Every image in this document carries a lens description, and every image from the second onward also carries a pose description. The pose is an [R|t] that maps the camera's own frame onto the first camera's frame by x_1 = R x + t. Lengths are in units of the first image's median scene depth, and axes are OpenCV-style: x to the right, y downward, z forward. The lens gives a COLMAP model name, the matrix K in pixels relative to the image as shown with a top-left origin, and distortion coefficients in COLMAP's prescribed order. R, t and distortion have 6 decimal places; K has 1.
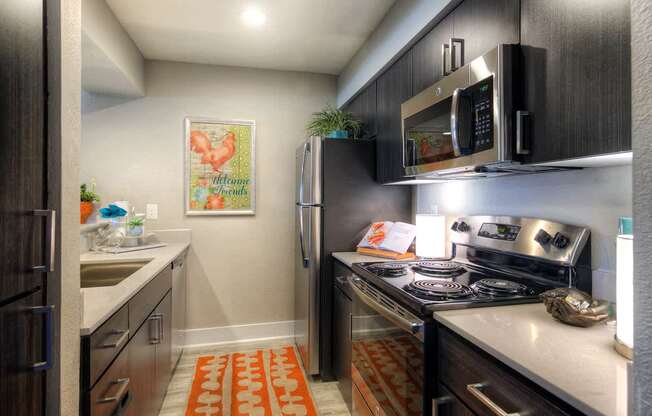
lens RADIAL K [[335.5, 0, 326.0], [0, 335.5, 202.6], [0, 0, 1]] dist [-0.006837, 0.000638]
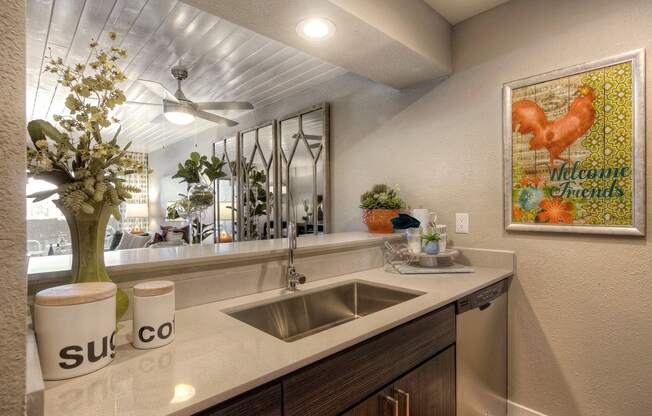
lens RADIAL K [[335.5, 0, 325.3], [0, 335.5, 206.2], [0, 0, 1]] dist [-0.006837, 0.000638]
pose [[0.494449, -0.007162, -0.869177, -0.014207], [-0.003724, 0.999939, -0.010358, -0.001746], [0.869199, 0.008358, 0.494392, 0.351191]]
